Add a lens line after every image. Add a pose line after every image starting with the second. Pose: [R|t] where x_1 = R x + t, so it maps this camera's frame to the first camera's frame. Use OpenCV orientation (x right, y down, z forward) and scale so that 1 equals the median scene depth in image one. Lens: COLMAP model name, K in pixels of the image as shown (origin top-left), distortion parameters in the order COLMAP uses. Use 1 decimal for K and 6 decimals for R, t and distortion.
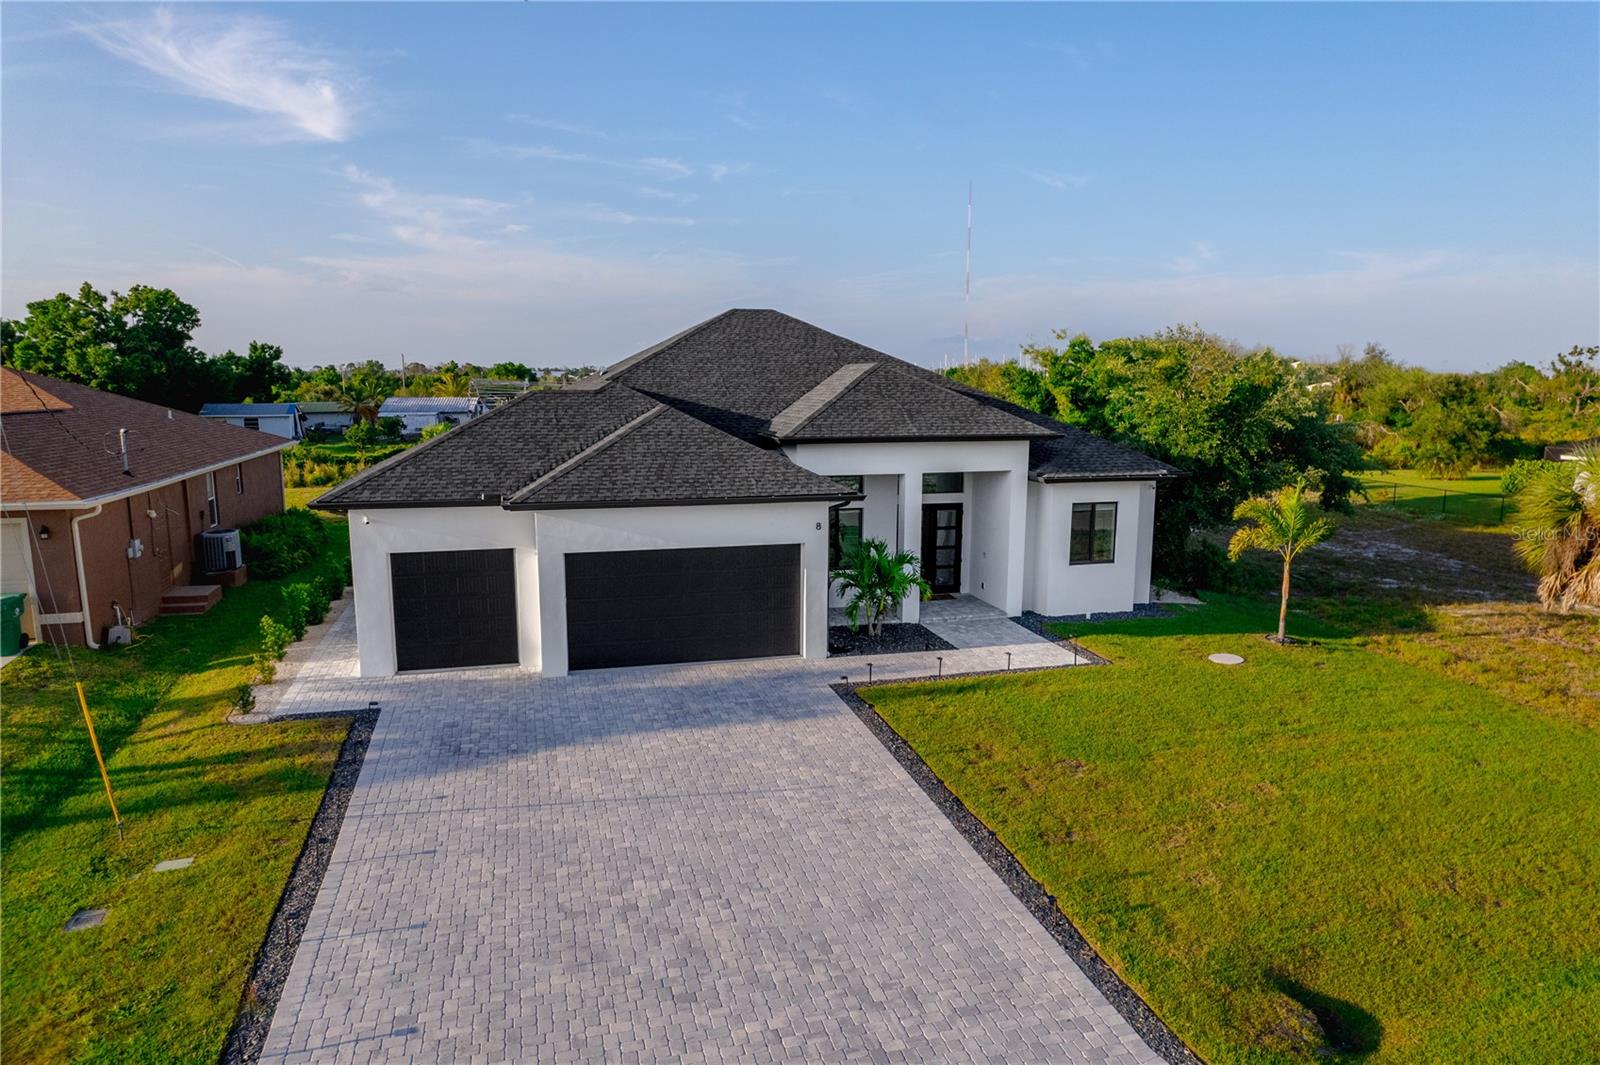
lens RADIAL K [[1017.2, 0, 811.2], [0, 1017.2, 559.3], [0, 0, 1]] dist [-0.074961, 0.078338]
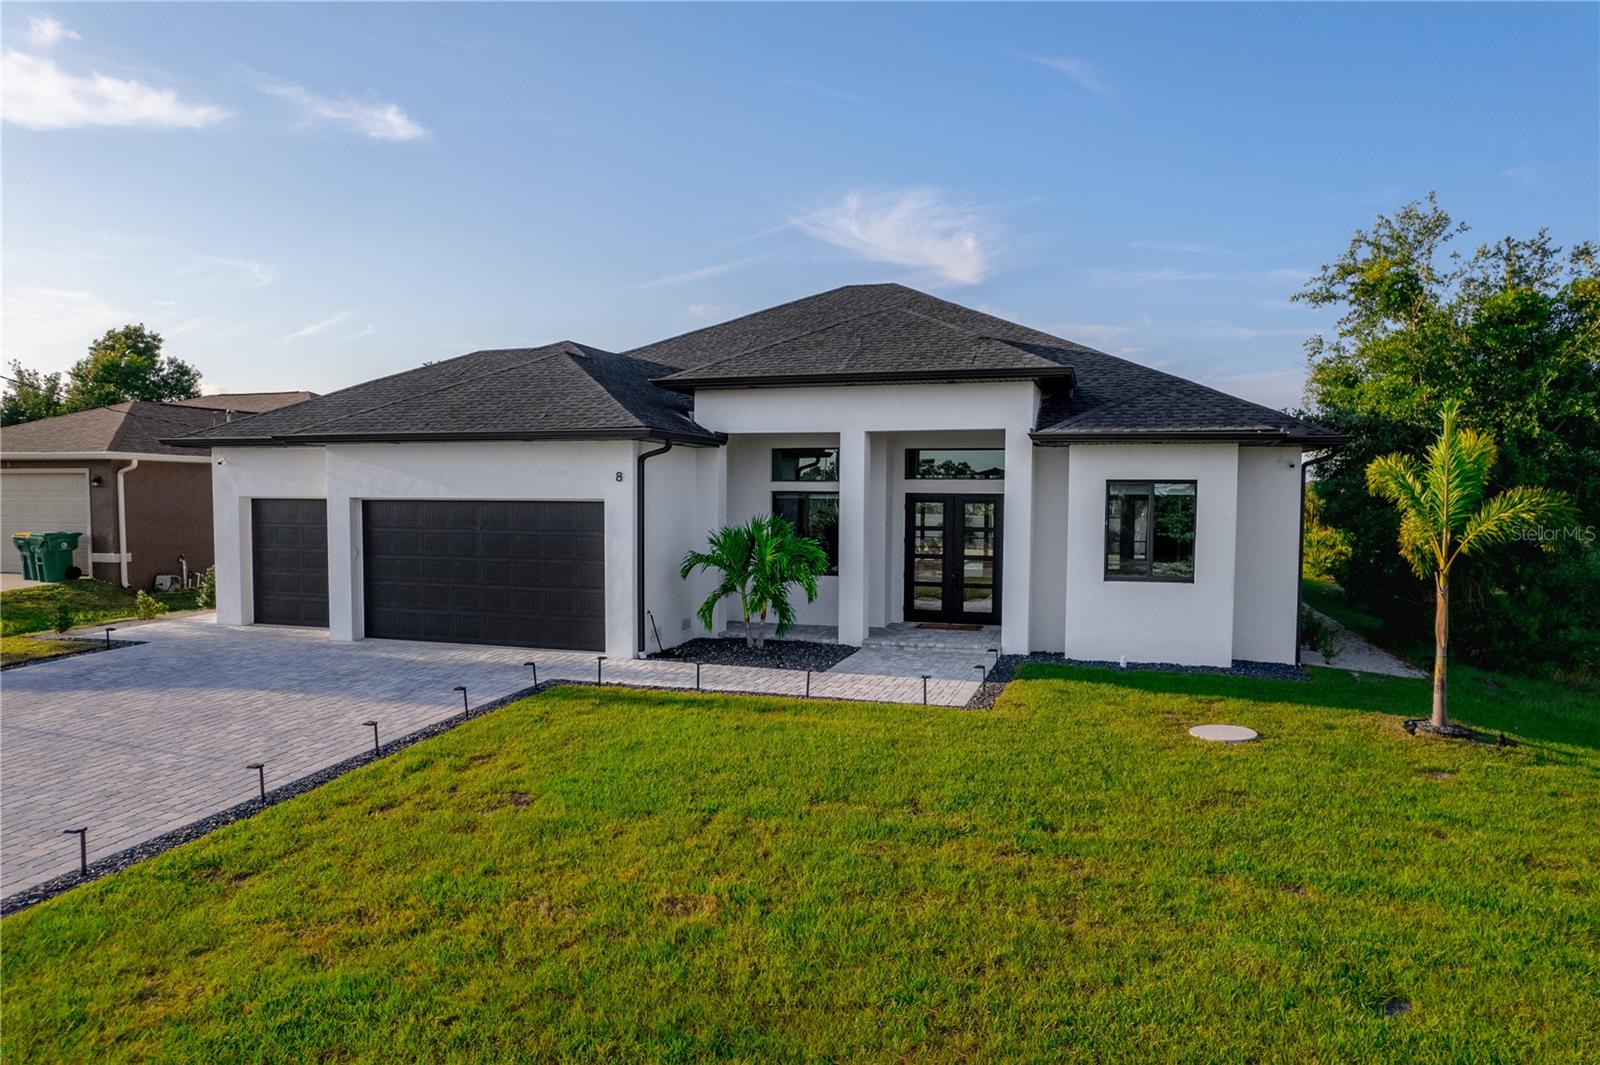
lens RADIAL K [[1017.2, 0, 811.2], [0, 1017.2, 559.3], [0, 0, 1]] dist [-0.074961, 0.078338]
pose [[0.839014, 0.034590, -0.543009, 0.483601], [-0.098867, 0.991056, -0.089630, 0.072967], [0.535052, 0.128887, 0.834930, 0.418721]]
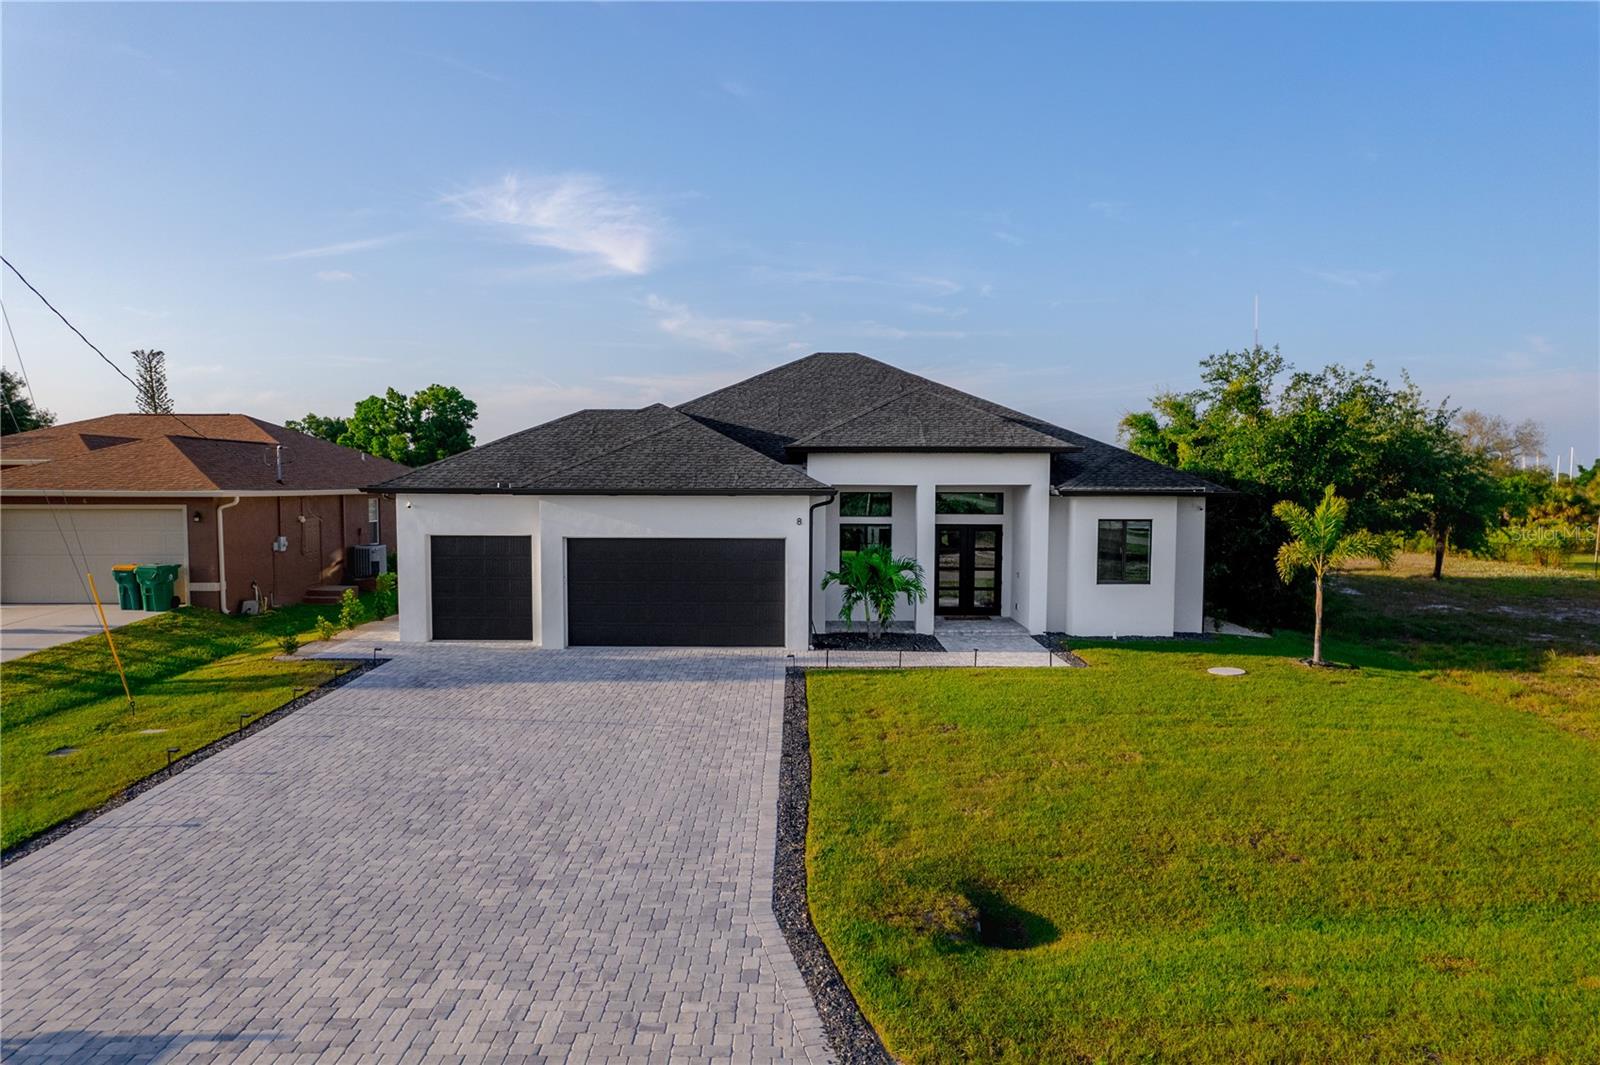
lens RADIAL K [[1017.2, 0, 811.2], [0, 1017.2, 559.3], [0, 0, 1]] dist [-0.074961, 0.078338]
pose [[0.964196, 0.017988, -0.264581, 0.270315], [-0.046476, 0.993718, -0.101809, 0.102196], [0.261087, 0.110461, 0.958974, -0.001119]]
